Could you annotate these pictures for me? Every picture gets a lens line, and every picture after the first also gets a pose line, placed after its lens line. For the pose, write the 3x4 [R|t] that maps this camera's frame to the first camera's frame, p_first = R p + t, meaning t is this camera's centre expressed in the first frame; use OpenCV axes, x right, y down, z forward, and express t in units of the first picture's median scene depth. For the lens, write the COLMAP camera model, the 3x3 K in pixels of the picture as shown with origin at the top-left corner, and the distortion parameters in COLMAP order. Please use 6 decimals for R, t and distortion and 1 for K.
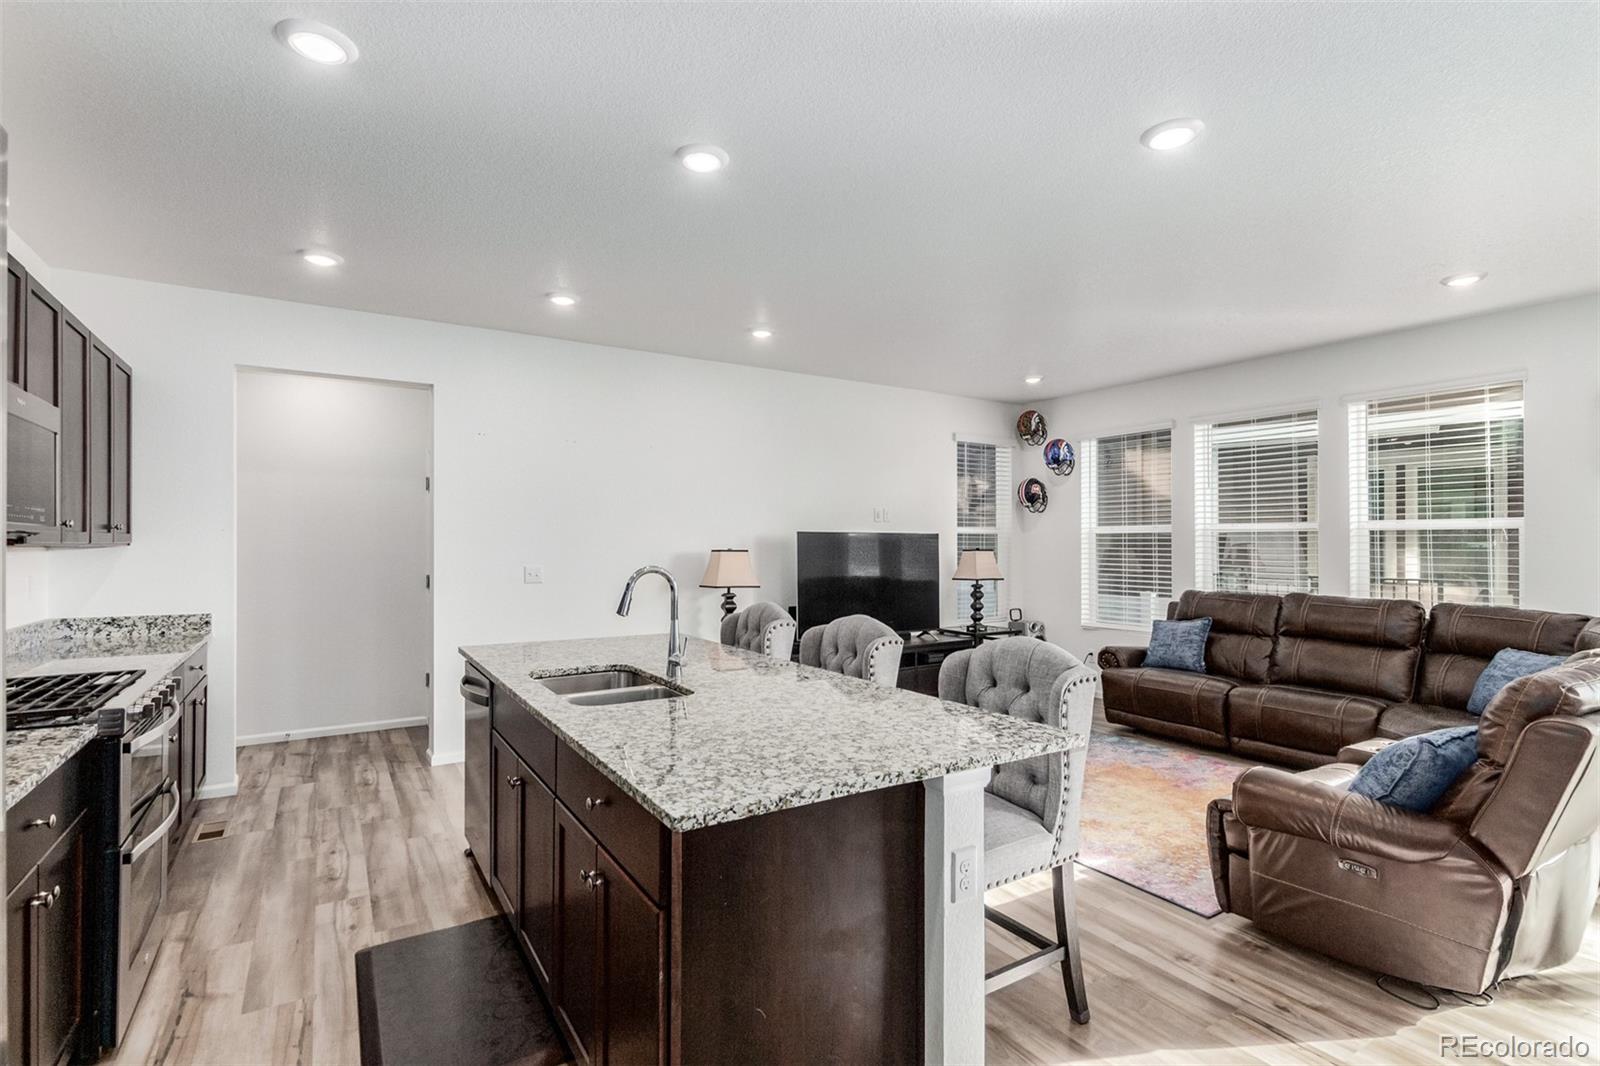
lens RADIAL K [[757.2, 0, 796.0], [0, 757.2, 542.7], [0, 0, 1]] dist [0.014120, -0.008164]
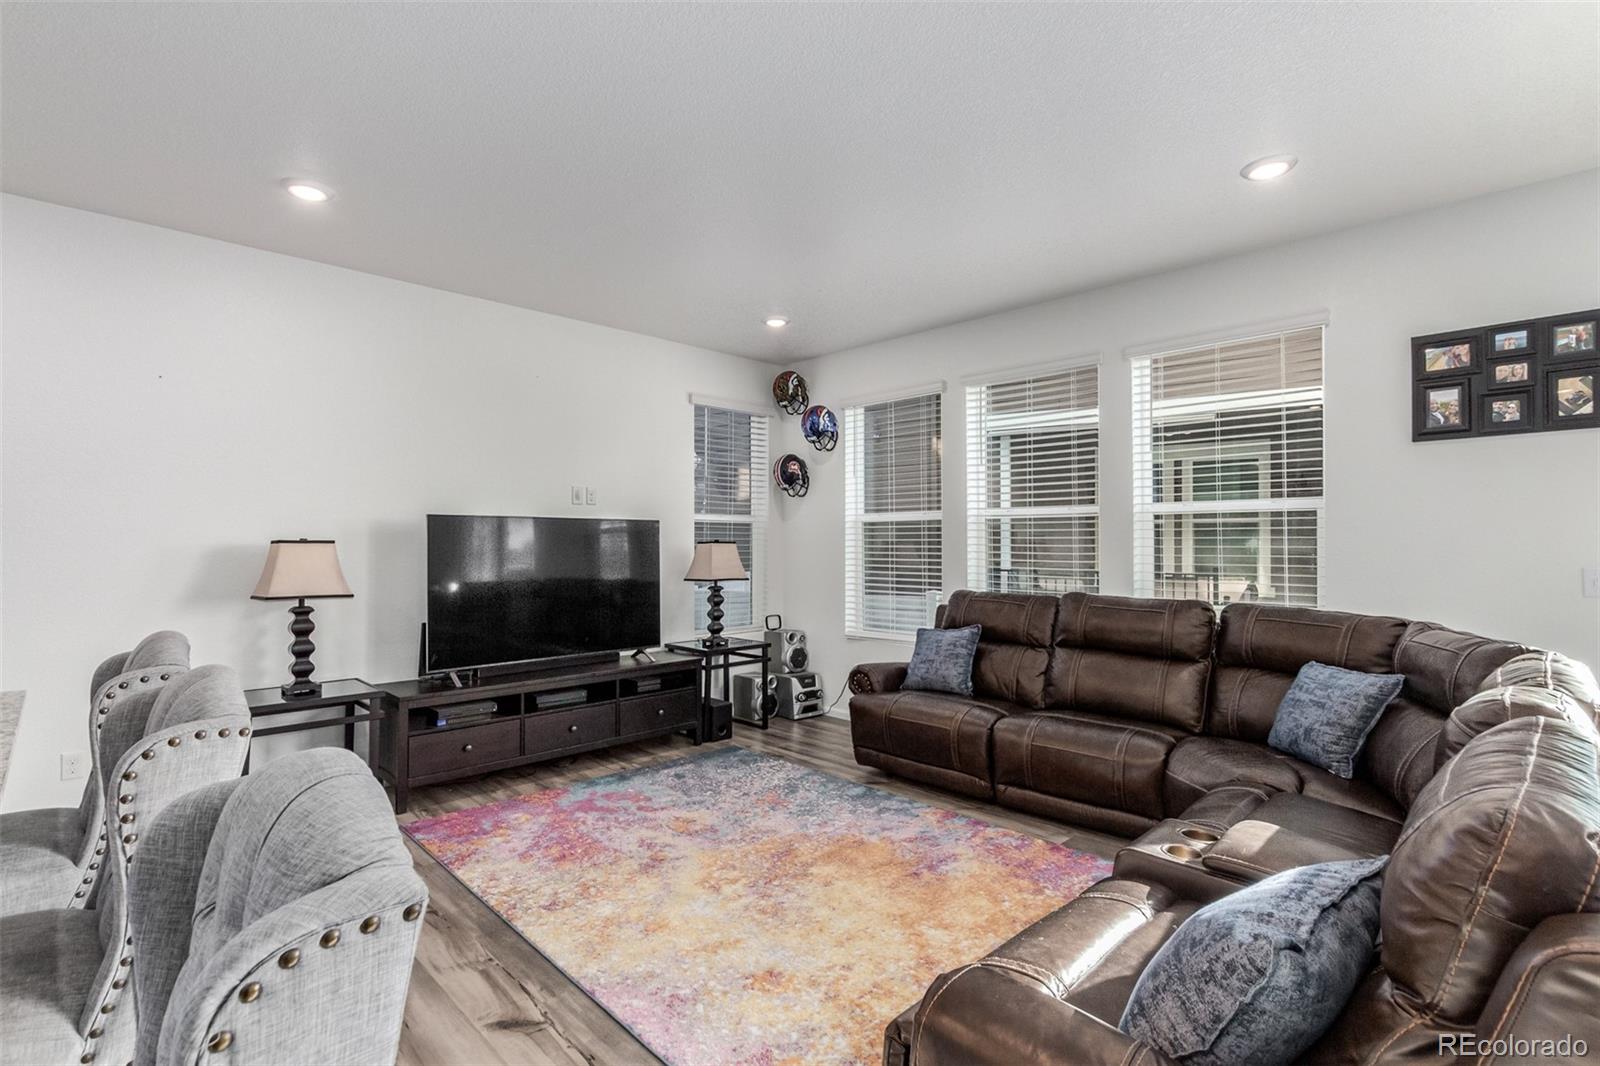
lens RADIAL K [[757.2, 0, 803.2], [0, 757.2, 543.9], [0, 0, 1]] dist [0.014120, -0.008164]
pose [[0.976292, -0.001693, 0.216452, 0.193393], [0.001167, 0.999996, 0.002556, 0.011405], [-0.216455, -0.002242, 0.976290, 0.265204]]
